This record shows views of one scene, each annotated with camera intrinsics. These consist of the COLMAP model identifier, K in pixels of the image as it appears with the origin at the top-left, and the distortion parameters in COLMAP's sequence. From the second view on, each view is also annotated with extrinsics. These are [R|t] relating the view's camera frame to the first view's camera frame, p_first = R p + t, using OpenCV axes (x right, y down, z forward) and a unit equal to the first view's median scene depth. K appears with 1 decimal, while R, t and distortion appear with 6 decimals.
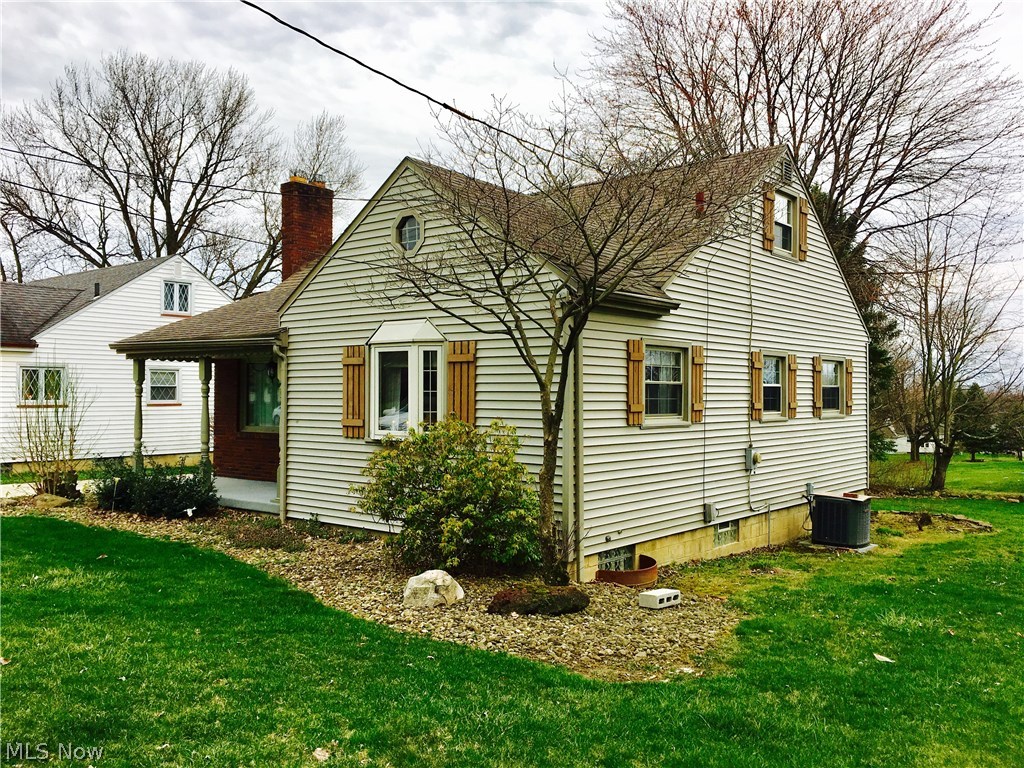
lens RADIAL K [[869.5, 0, 512.0], [0, 869.5, 384.0], [0, 0, 1]] dist [0.036326, -0.016551]
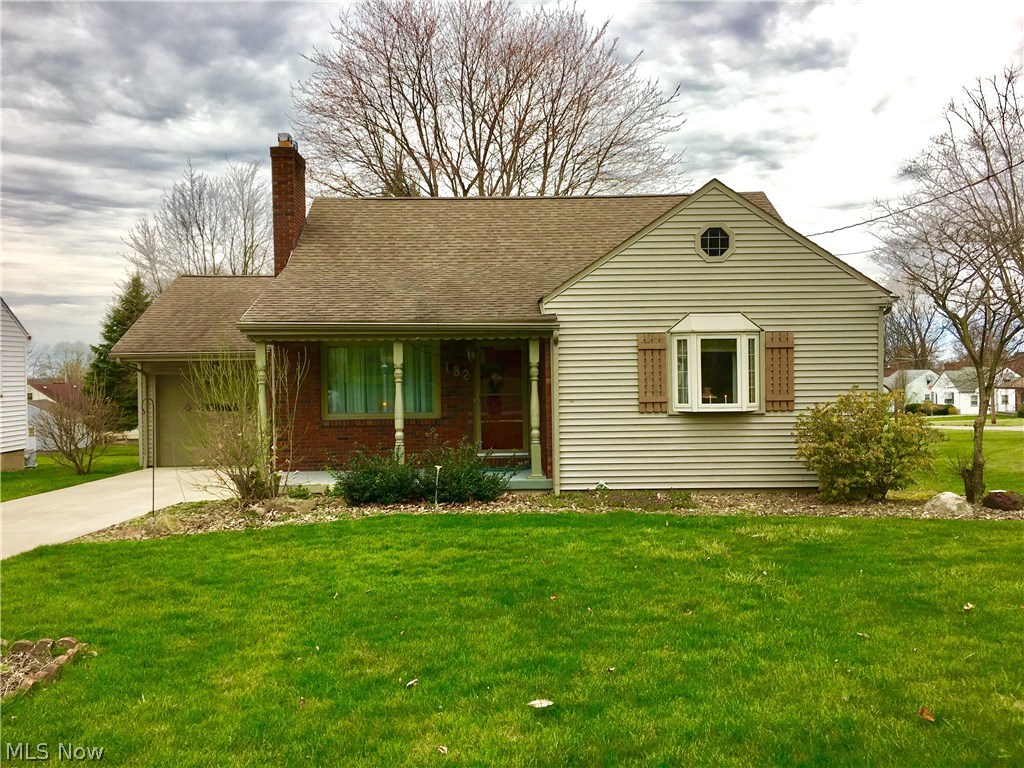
lens RADIAL K [[869.5, 0, 512.0], [0, 869.5, 384.0], [0, 0, 1]] dist [0.036326, -0.016551]
pose [[0.763802, -0.021220, 0.645102, -1.064753], [0.009329, 0.999718, 0.021838, -0.002893], [-0.645383, -0.010662, 0.763784, 0.235321]]
